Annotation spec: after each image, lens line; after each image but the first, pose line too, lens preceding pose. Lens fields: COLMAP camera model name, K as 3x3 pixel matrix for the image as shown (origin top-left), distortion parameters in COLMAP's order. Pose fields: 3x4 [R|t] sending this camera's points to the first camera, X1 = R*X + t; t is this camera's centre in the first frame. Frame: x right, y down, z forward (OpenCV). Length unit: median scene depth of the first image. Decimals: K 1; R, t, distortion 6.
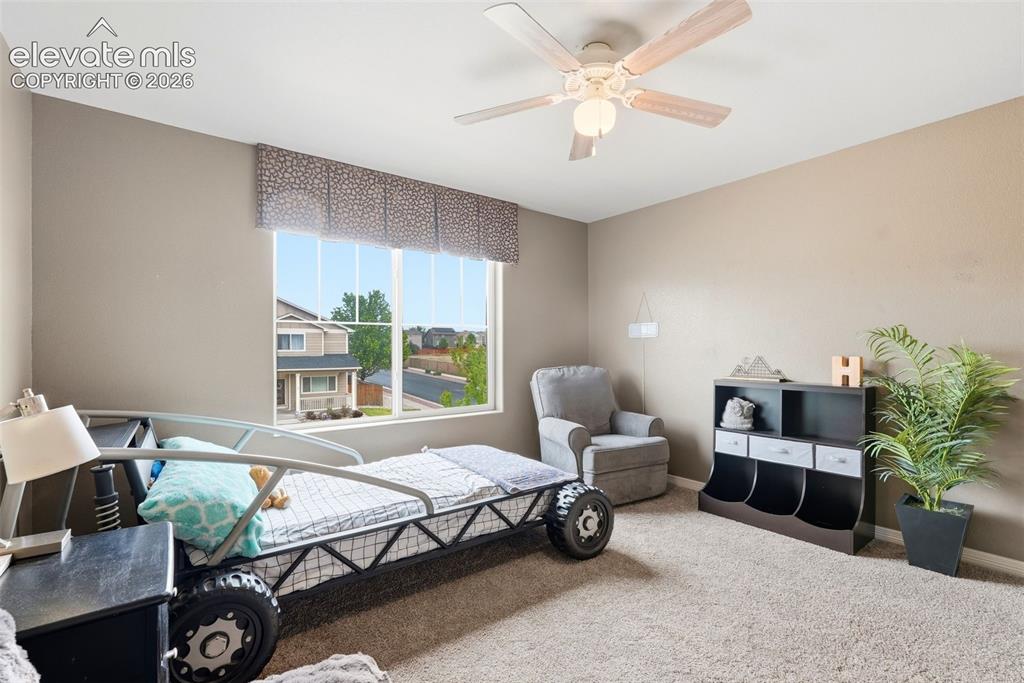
lens RADIAL K [[460.1, 0, 520.1], [0, 460.1, 346.5], [0, 0, 1]] dist [-0.005235, -0.000392]
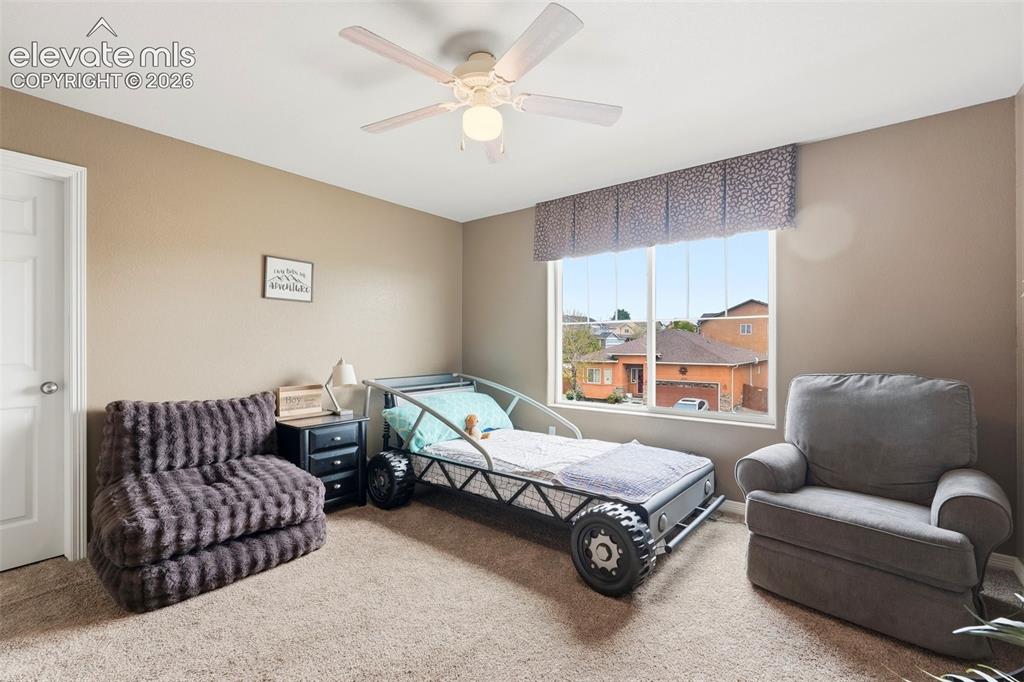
lens RADIAL K [[460.1, 0, 520.3], [0, 460.1, 341.9], [0, 0, 1]] dist [-0.005235, -0.000392]
pose [[0.243843, -0.002086, -0.969813, 1.006809], [0.002548, 0.999996, -0.001510, 0.001131], [0.969811, -0.002103, 0.243847, 0.702316]]
